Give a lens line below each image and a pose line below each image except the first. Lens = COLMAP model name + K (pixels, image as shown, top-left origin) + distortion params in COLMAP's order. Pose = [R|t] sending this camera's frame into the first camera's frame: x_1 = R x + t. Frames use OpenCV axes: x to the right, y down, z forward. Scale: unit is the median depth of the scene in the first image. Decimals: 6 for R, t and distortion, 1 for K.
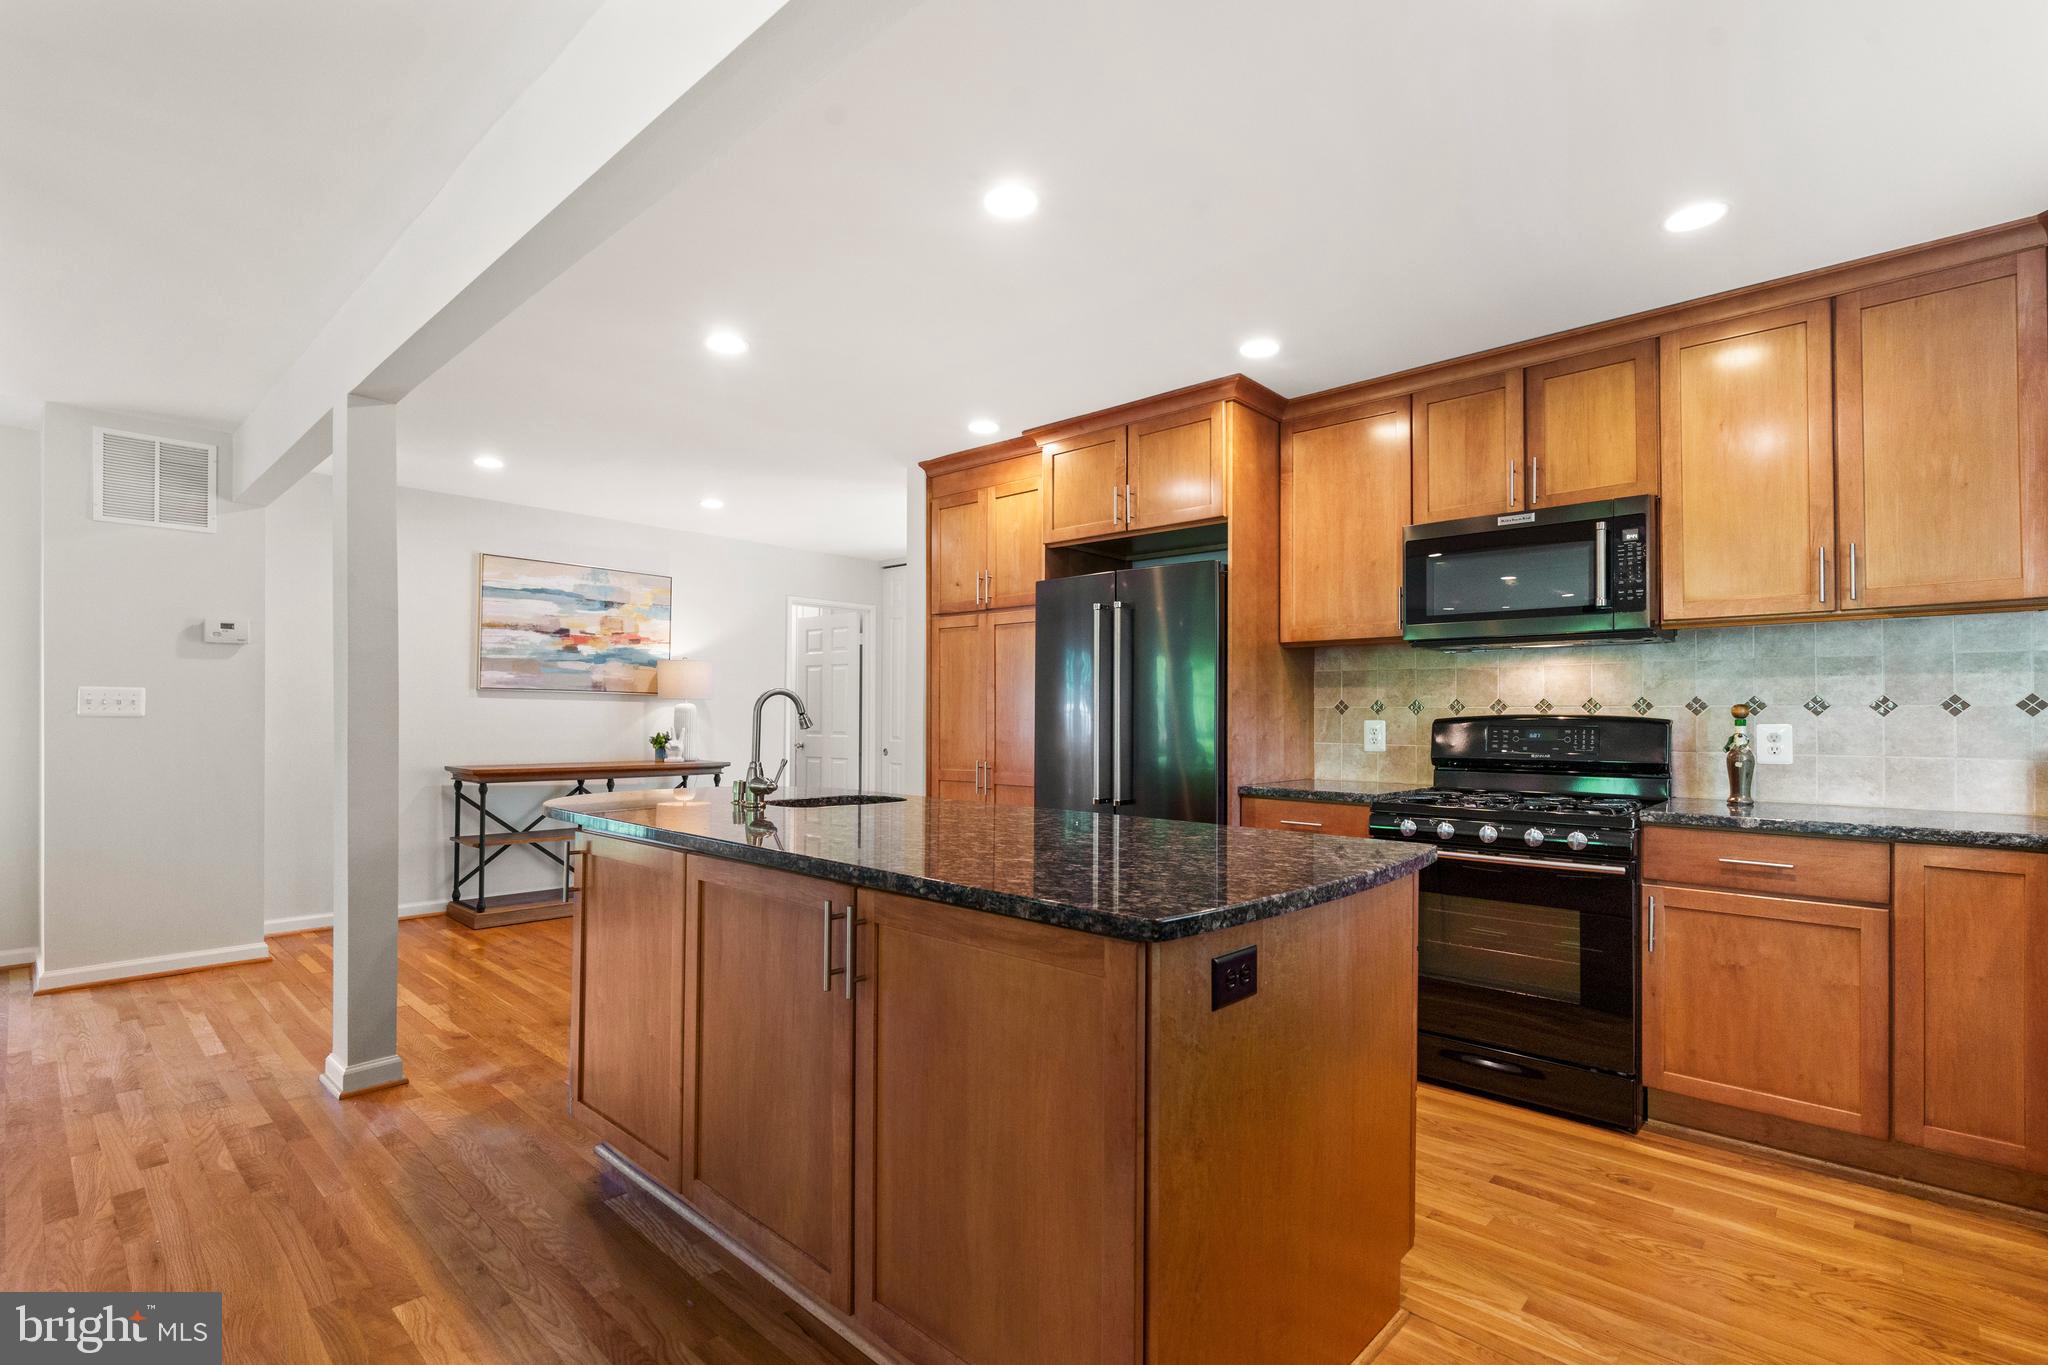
lens RADIAL K [[933.0, 0, 1035.4], [0, 933.0, 704.4], [0, 0, 1]] dist [-0.011860, 0.001785]
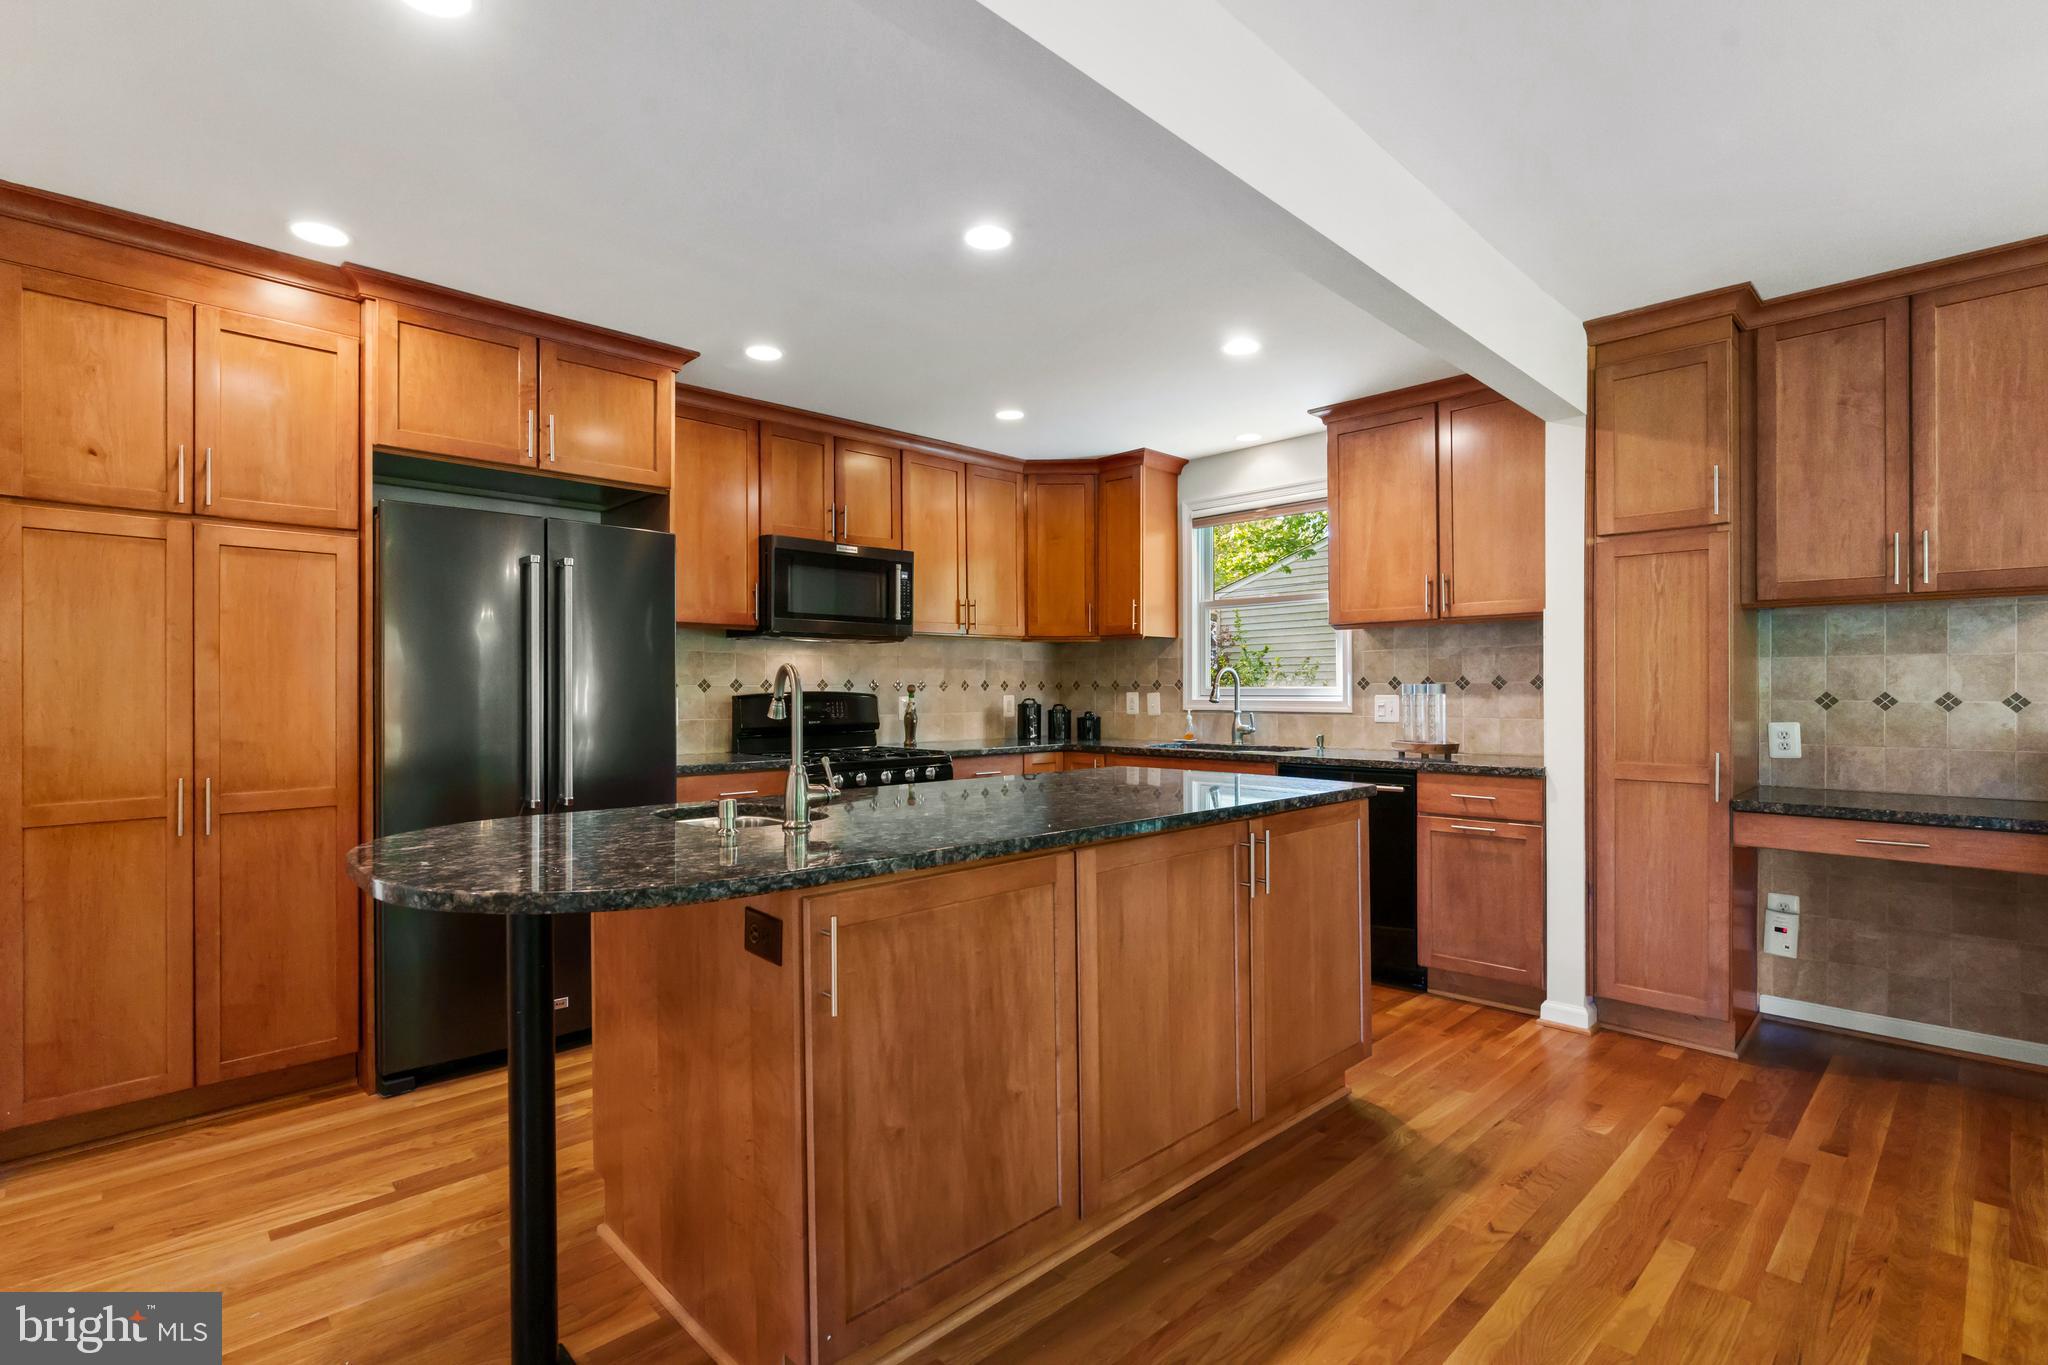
lens RADIAL K [[933.0, 0, 1015.6], [0, 933.0, 686.3], [0, 0, 1]] dist [-0.011860, 0.001785]
pose [[0.081918, -0.000110, 0.996639, -0.749078], [-0.007939, 0.999968, 0.000763, 0.000197], [-0.996607, -0.007975, 0.081914, 0.572300]]
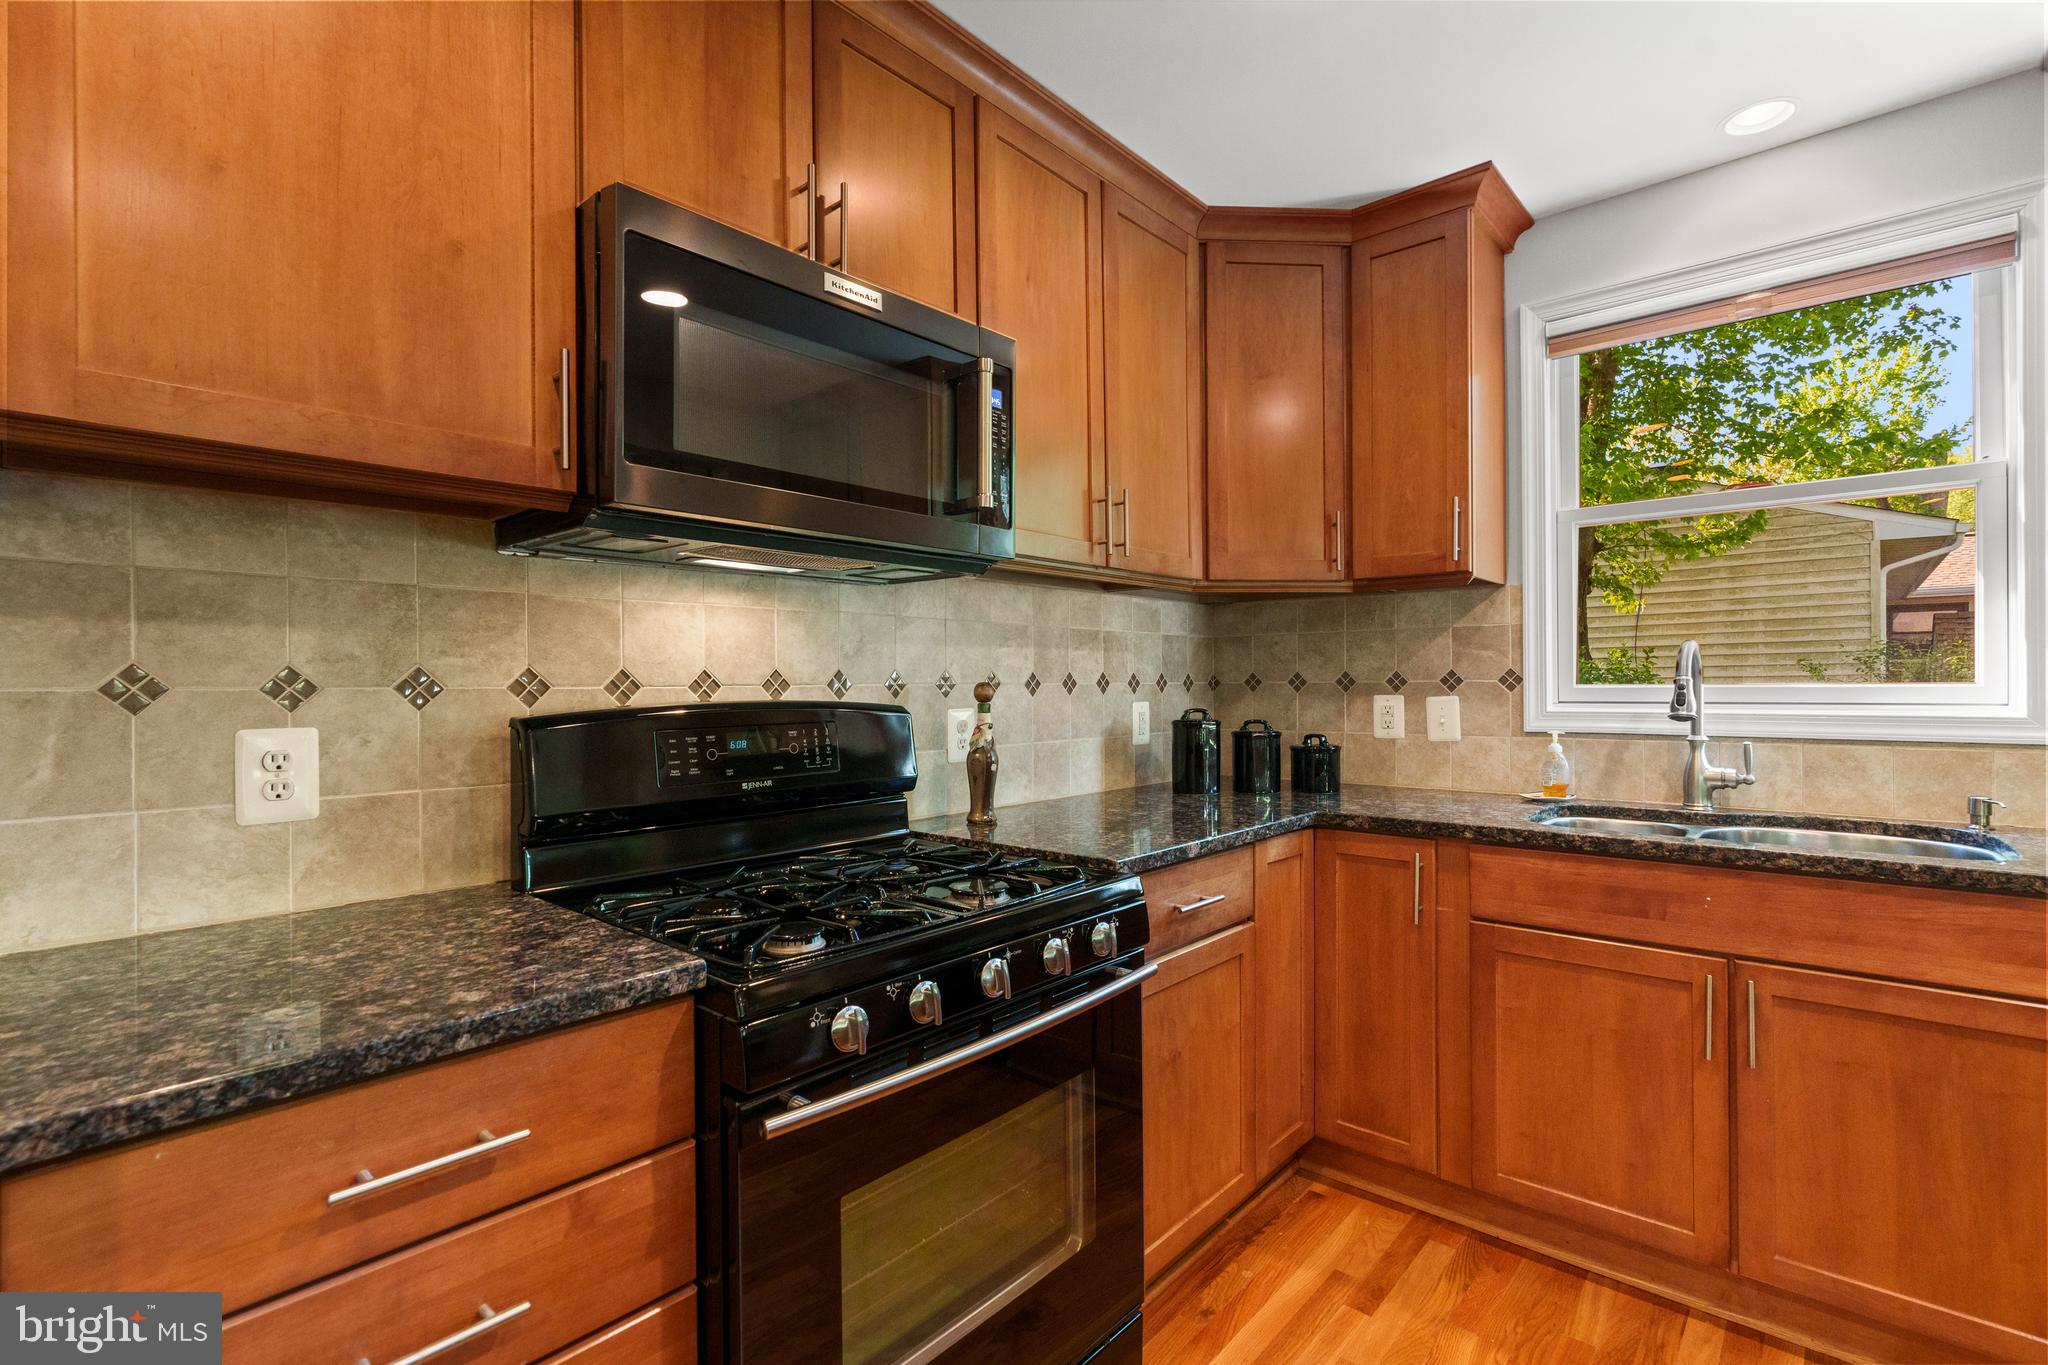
lens RADIAL K [[933.0, 0, 1030.1], [0, 933.0, 684.3], [0, 0, 1]] dist [-0.011860, 0.001785]
pose [[-0.009826, -0.003006, 0.999947, 0.036800], [-0.004012, 0.999988, 0.002966, -0.000640], [-0.999944, -0.003983, -0.009838, 0.820684]]
